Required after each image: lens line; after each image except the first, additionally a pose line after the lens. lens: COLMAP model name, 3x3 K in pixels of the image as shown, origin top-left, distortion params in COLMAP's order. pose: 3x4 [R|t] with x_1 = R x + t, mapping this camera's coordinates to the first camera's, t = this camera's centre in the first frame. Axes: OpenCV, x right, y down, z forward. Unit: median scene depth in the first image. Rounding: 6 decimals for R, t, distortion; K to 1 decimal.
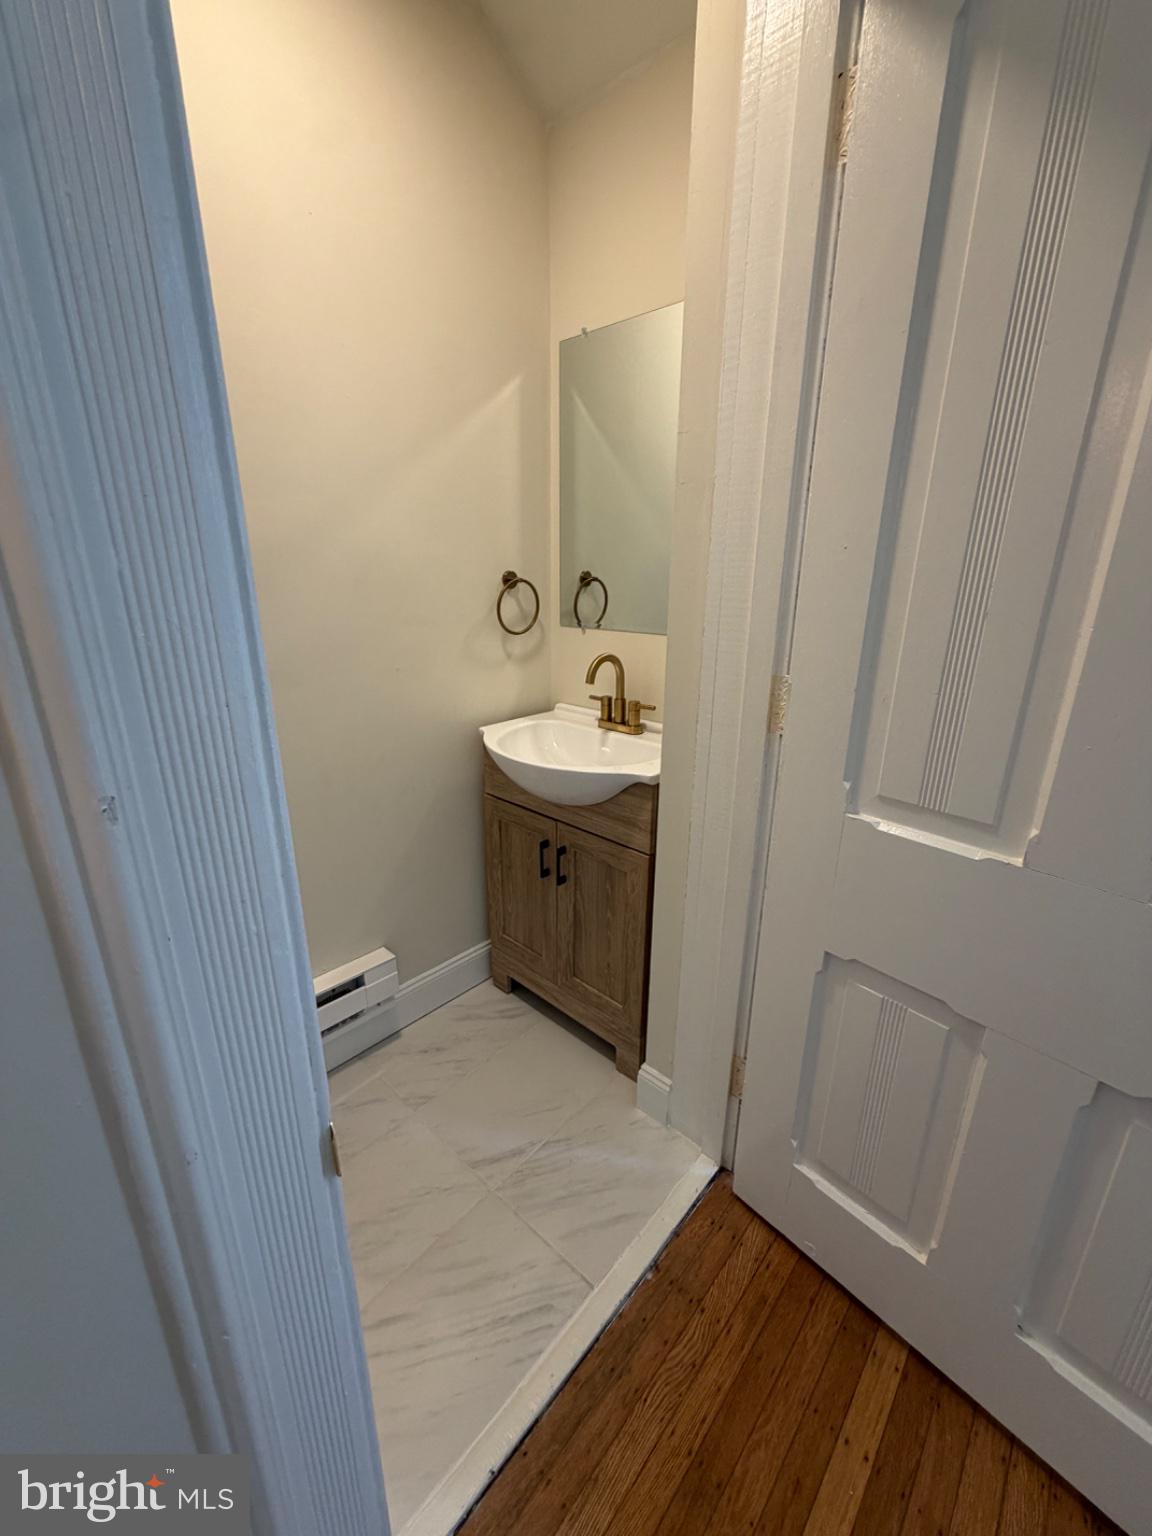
lens RADIAL K [[611.4, 0, 578.5], [0, 611.4, 767.1], [0, 0, 1]] dist [-0.000154, 0.000262]
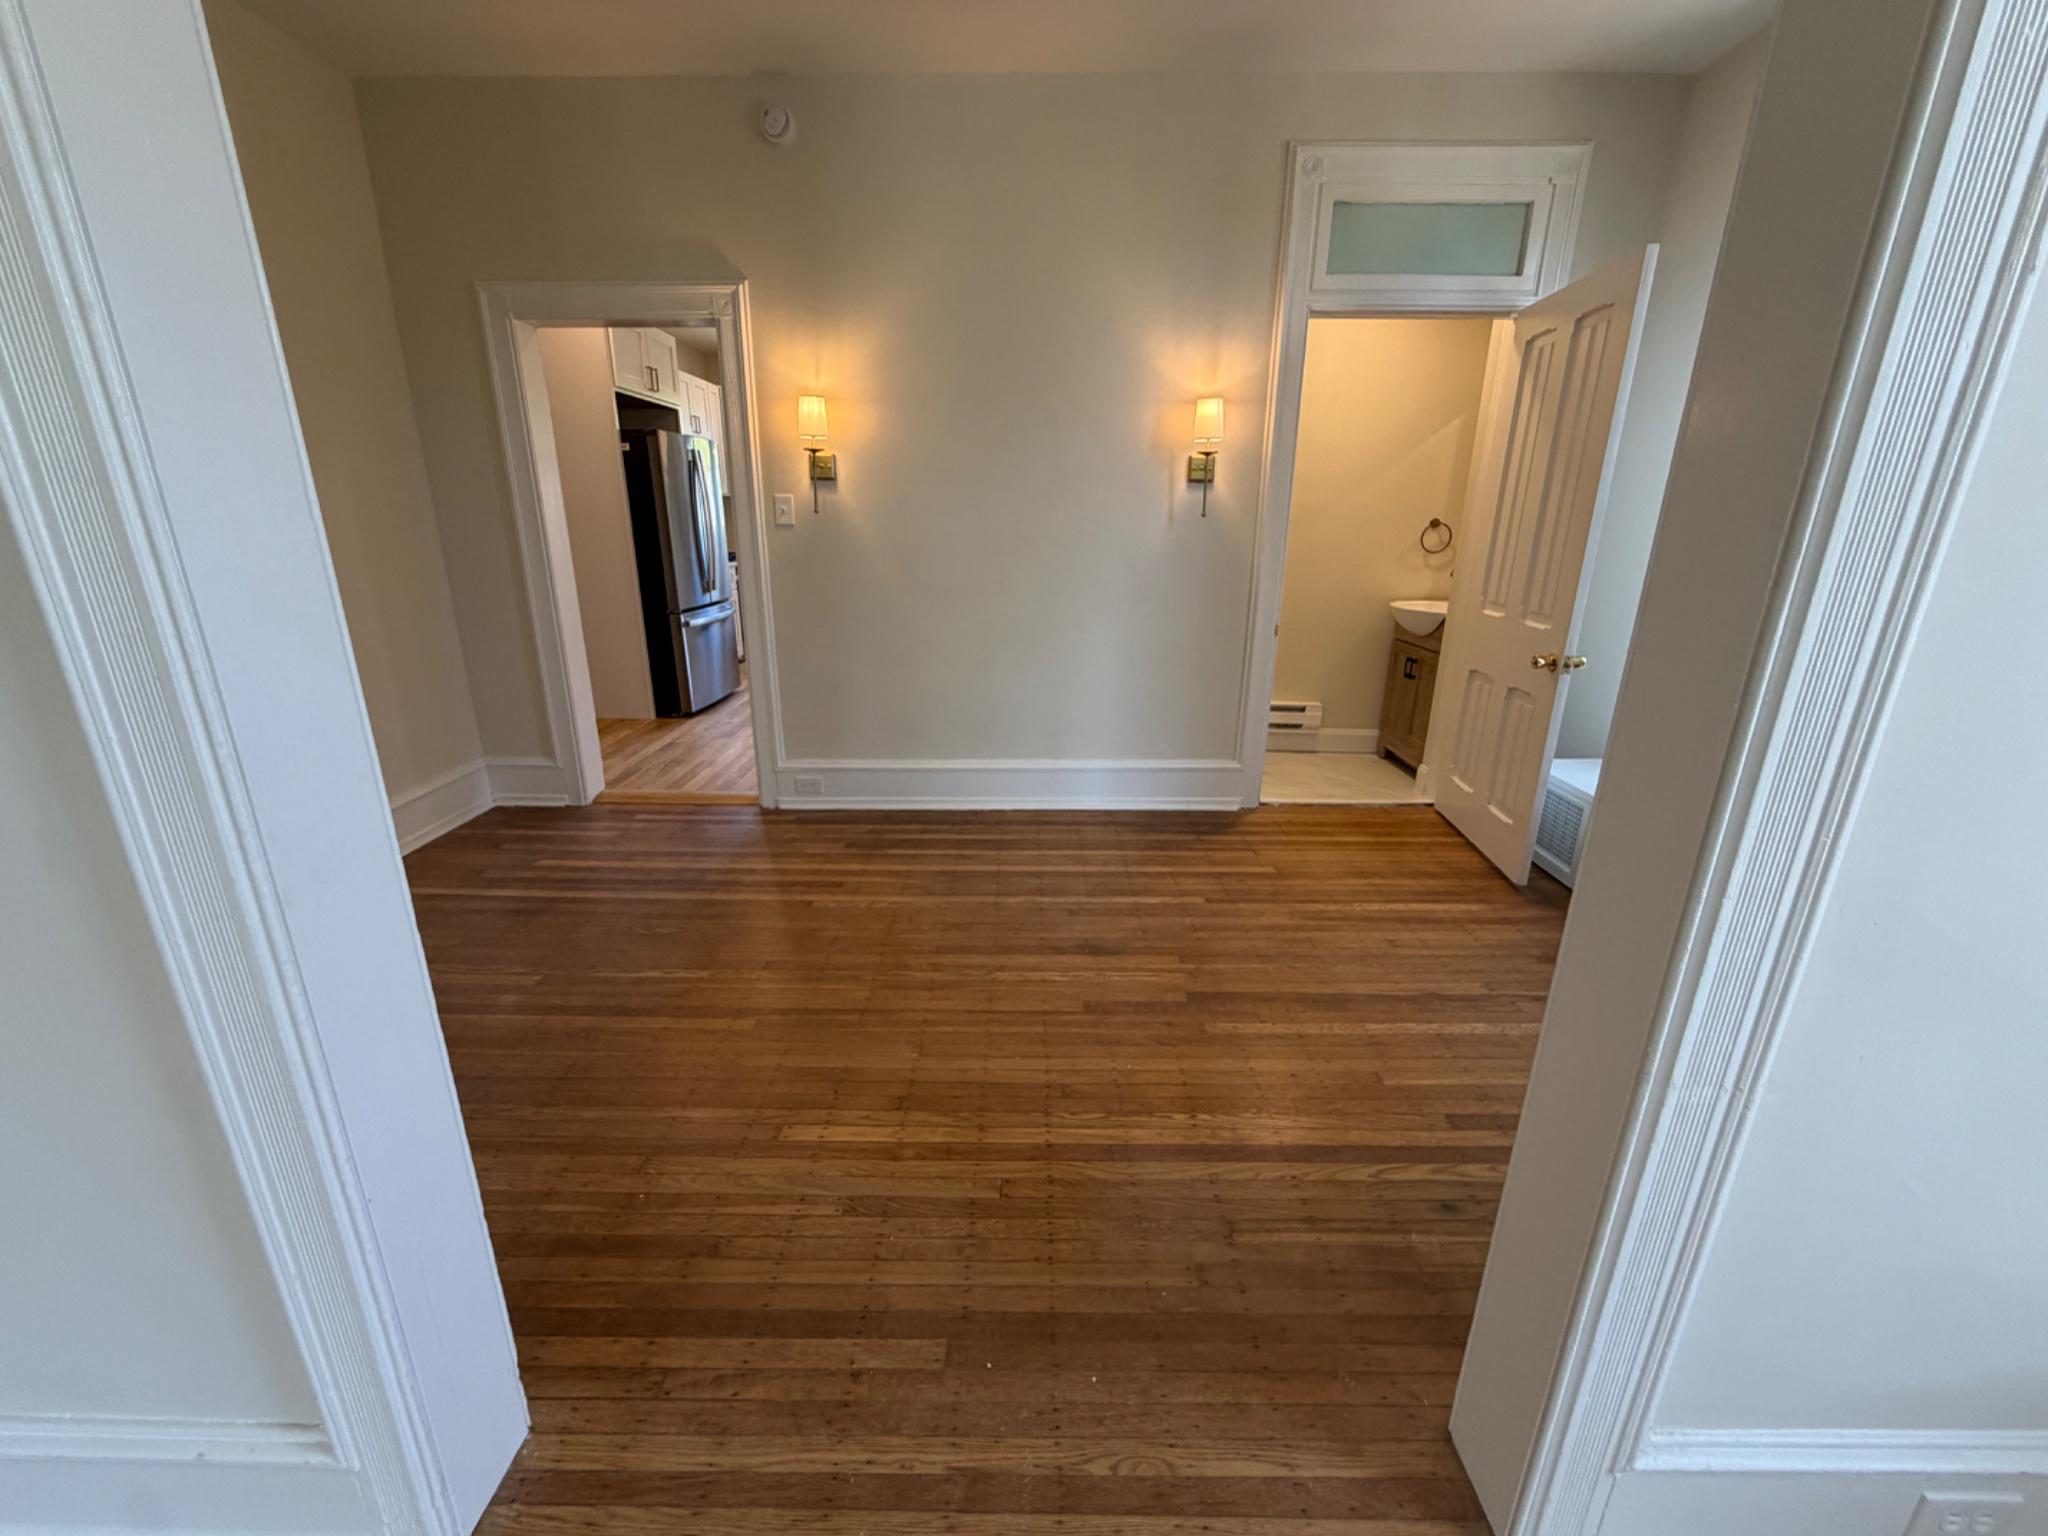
lens RADIAL K [[815.2, 0, 1022.3], [0, 815.2, 774.3], [0, 0, 1]] dist [-0.000154, 0.000262]
pose [[0.664064, 0.221419, -0.714138, 0.998609], [-0.224779, 0.970080, 0.091756, 0.490693], [0.713087, 0.099592, 0.693965, -1.545831]]
